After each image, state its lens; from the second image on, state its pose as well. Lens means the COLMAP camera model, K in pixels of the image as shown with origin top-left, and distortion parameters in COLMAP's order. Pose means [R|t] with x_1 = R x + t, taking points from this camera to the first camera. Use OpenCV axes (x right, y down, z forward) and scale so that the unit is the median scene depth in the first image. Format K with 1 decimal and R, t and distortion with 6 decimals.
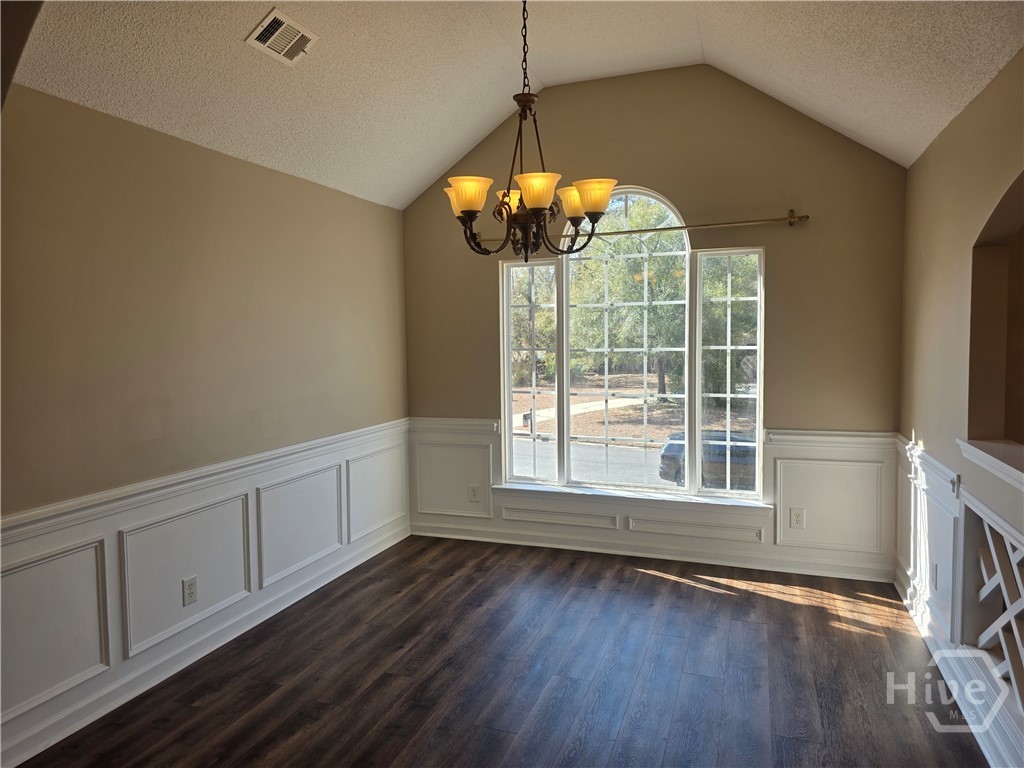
lens RADIAL K [[686.0, 0, 502.7], [0, 686.0, 377.9], [0, 0, 1]] dist [0.019188, -0.003321]
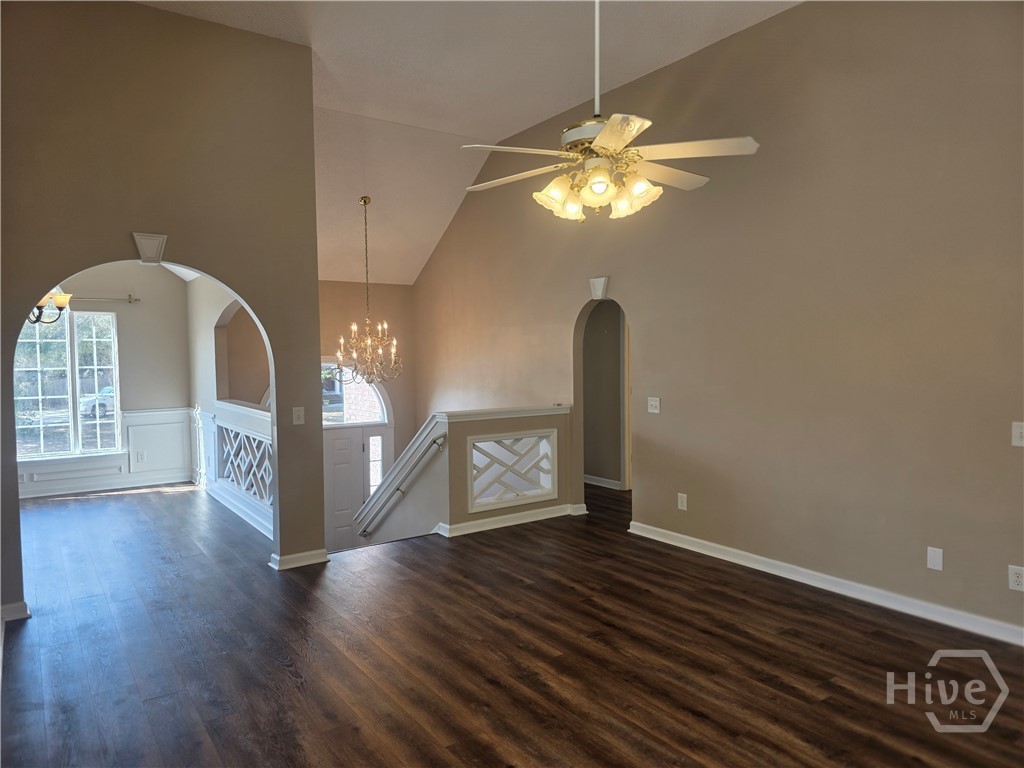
lens RADIAL K [[686.0, 0, 504.9], [0, 686.0, 384.2], [0, 0, 1]] dist [0.019188, -0.003321]
pose [[0.565102, -0.032347, 0.824387, -0.563237], [0.053477, 0.998566, 0.002524, 0.052822], [-0.823286, 0.042660, 0.566022, -0.903414]]
